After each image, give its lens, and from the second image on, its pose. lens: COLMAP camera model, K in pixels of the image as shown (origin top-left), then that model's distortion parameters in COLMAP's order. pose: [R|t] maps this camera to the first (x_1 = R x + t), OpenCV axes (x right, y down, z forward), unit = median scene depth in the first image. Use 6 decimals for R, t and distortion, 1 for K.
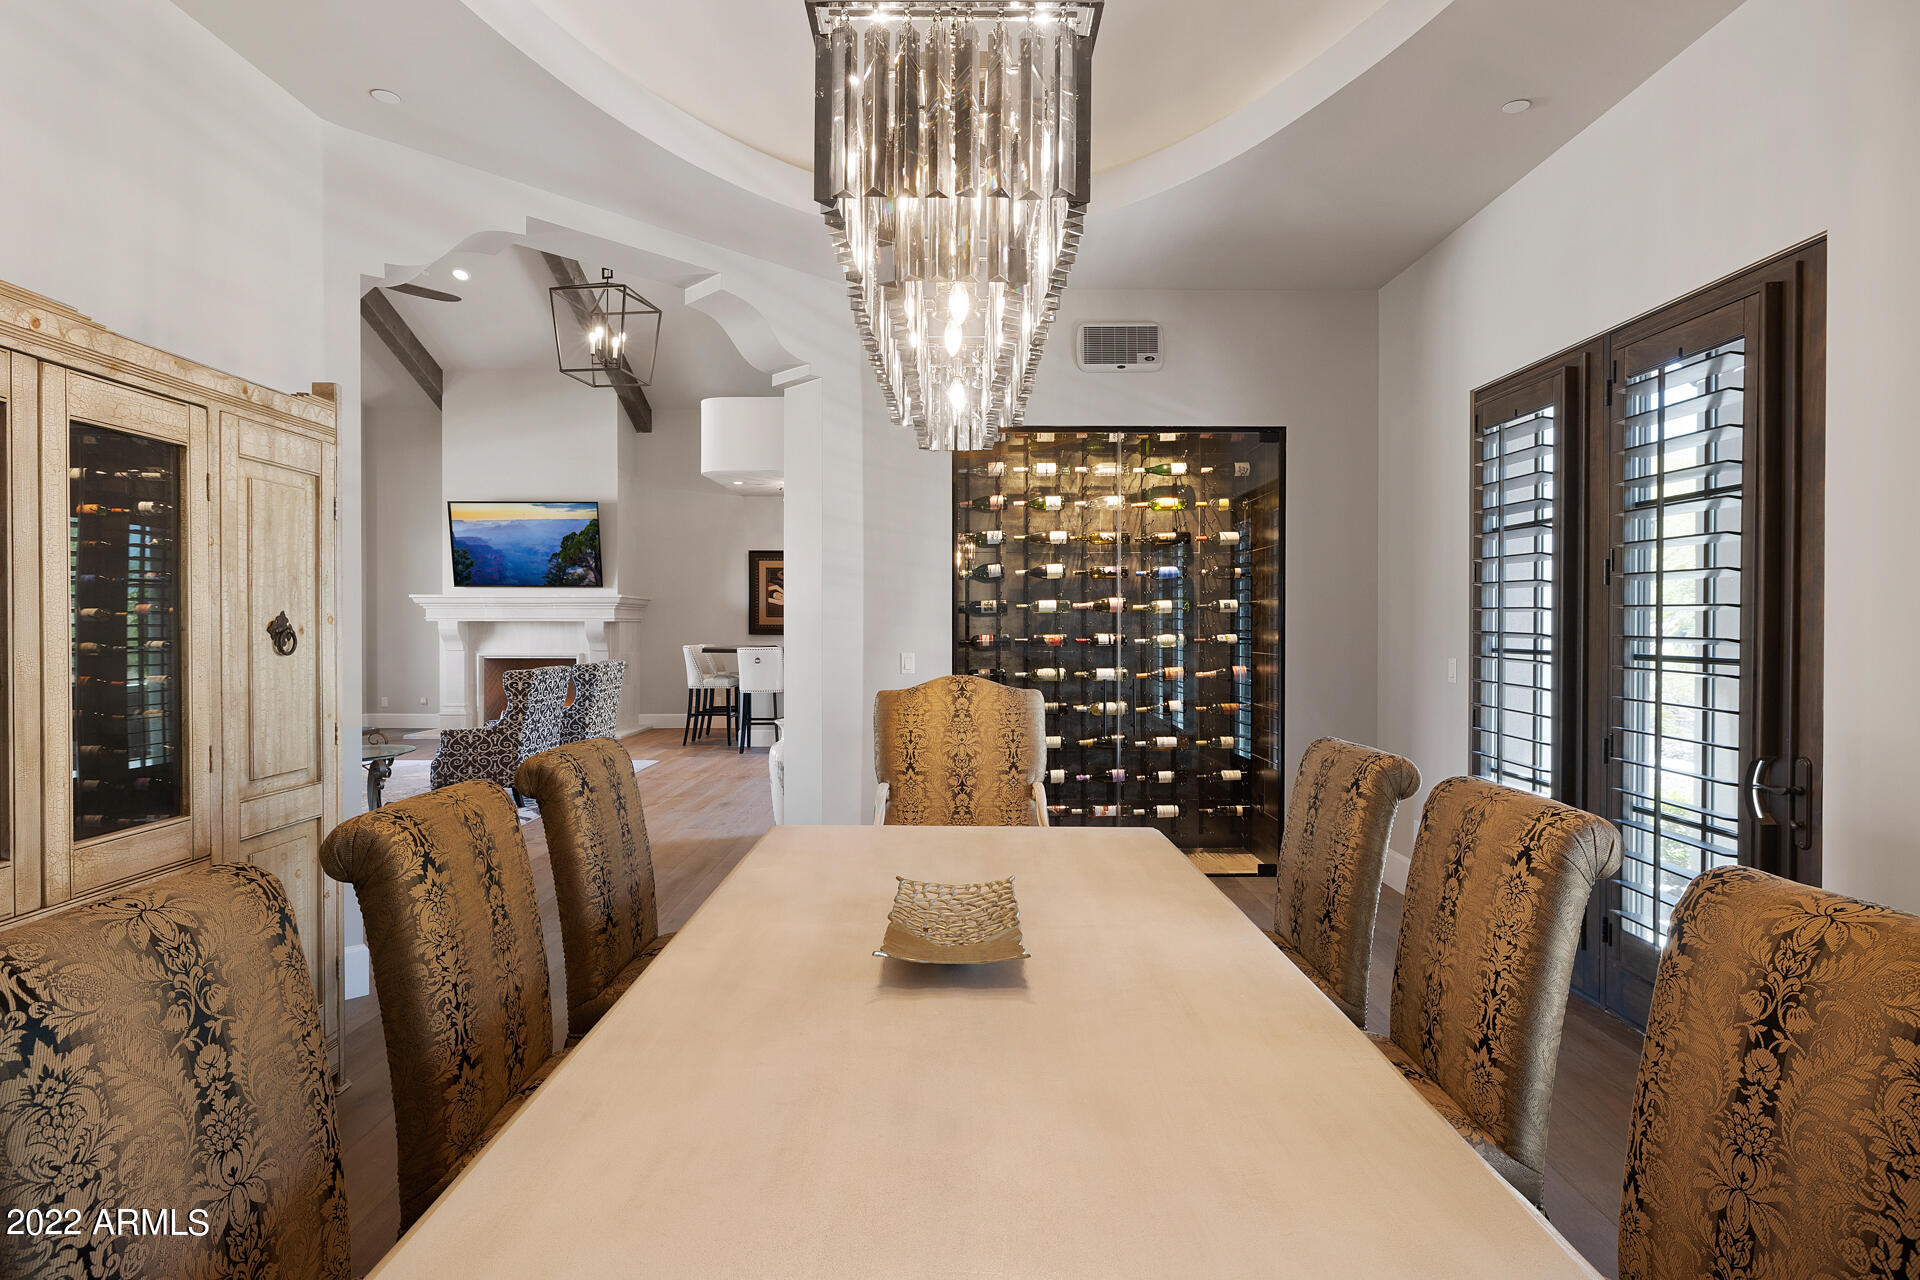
lens RADIAL K [[980.3, 0, 962.9], [0, 980.3, 631.3], [0, 0, 1]] dist [-0.004677, 0.001510]
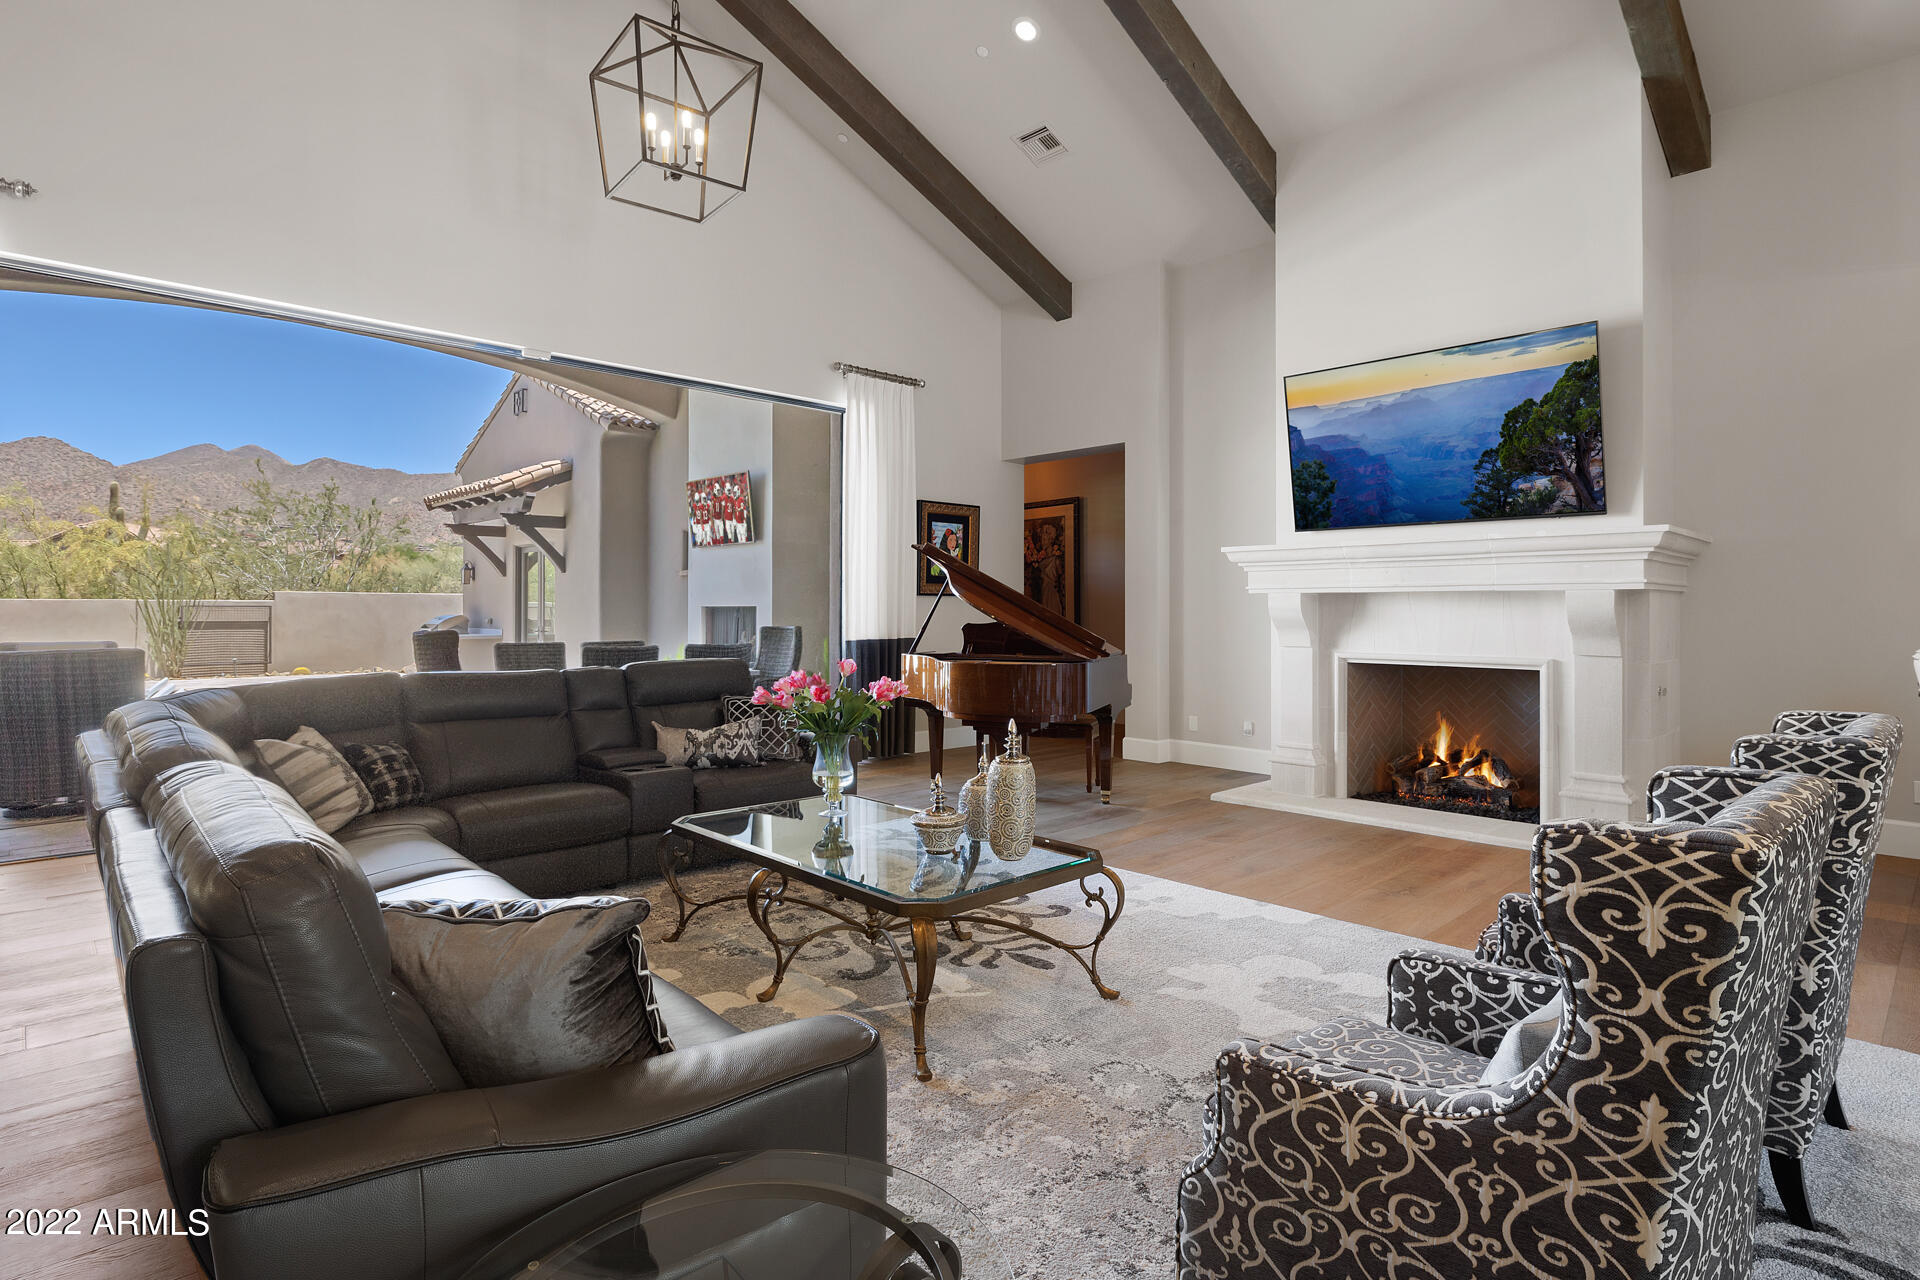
lens RADIAL K [[980.3, 0, 967.5], [0, 980.3, 607.0], [0, 0, 1]] dist [-0.004677, 0.001510]
pose [[0.691425, -0.003251, -0.722441, -0.414118], [-0.005494, 0.999937, -0.009758, 0.005796], [0.722427, 0.010716, 0.691364, 0.809135]]
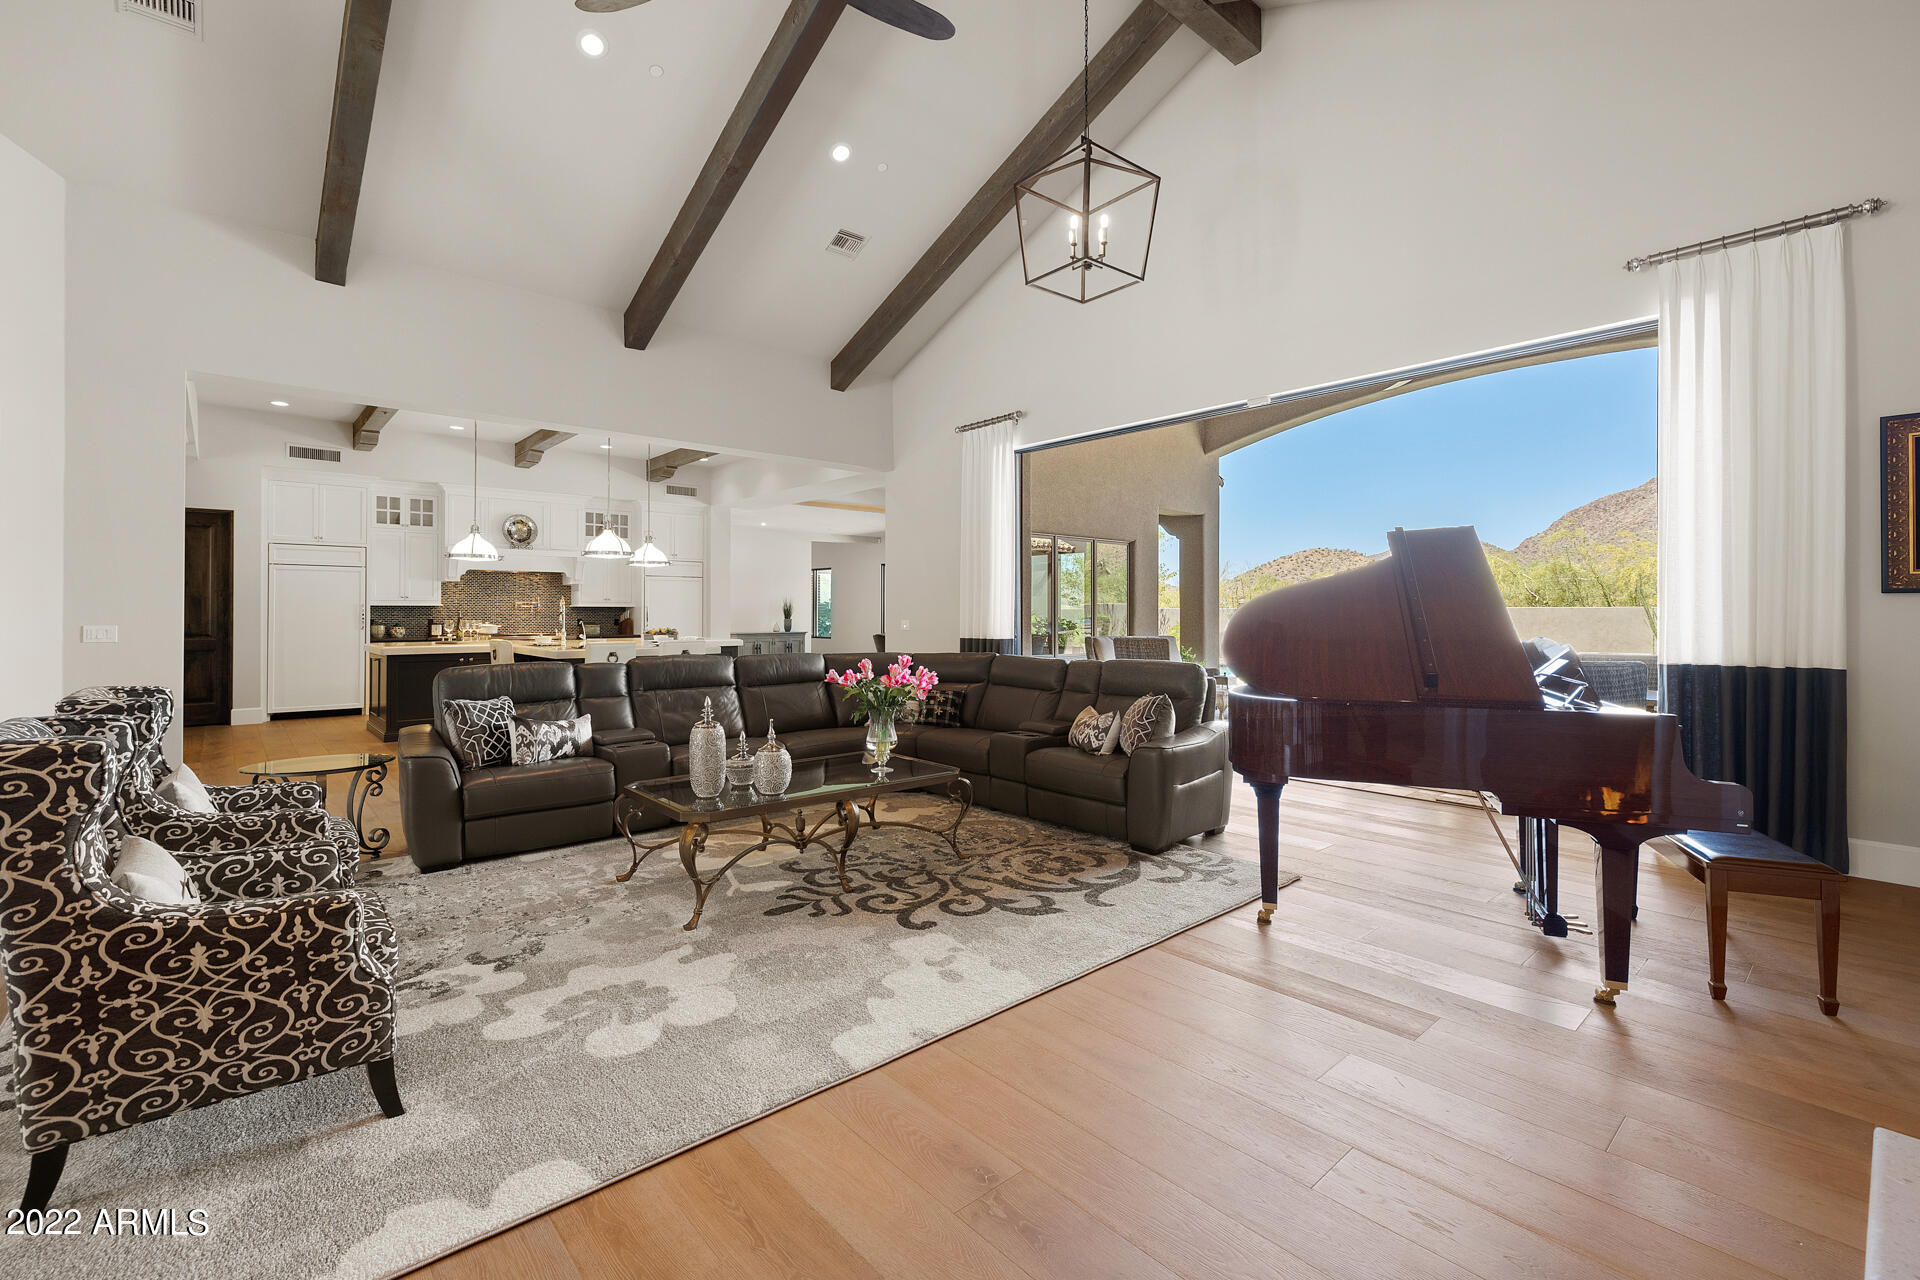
lens RADIAL K [[837.9, 0, 960.9], [0, 837.9, 605.5], [0, 0, 1]] dist [0.009554, 0.000125]
pose [[-0.754014, -0.008963, -0.656797, -0.492188], [-0.009113, 0.999953, -0.003184, -0.004616], [0.656795, 0.003584, -0.754061, 1.622892]]
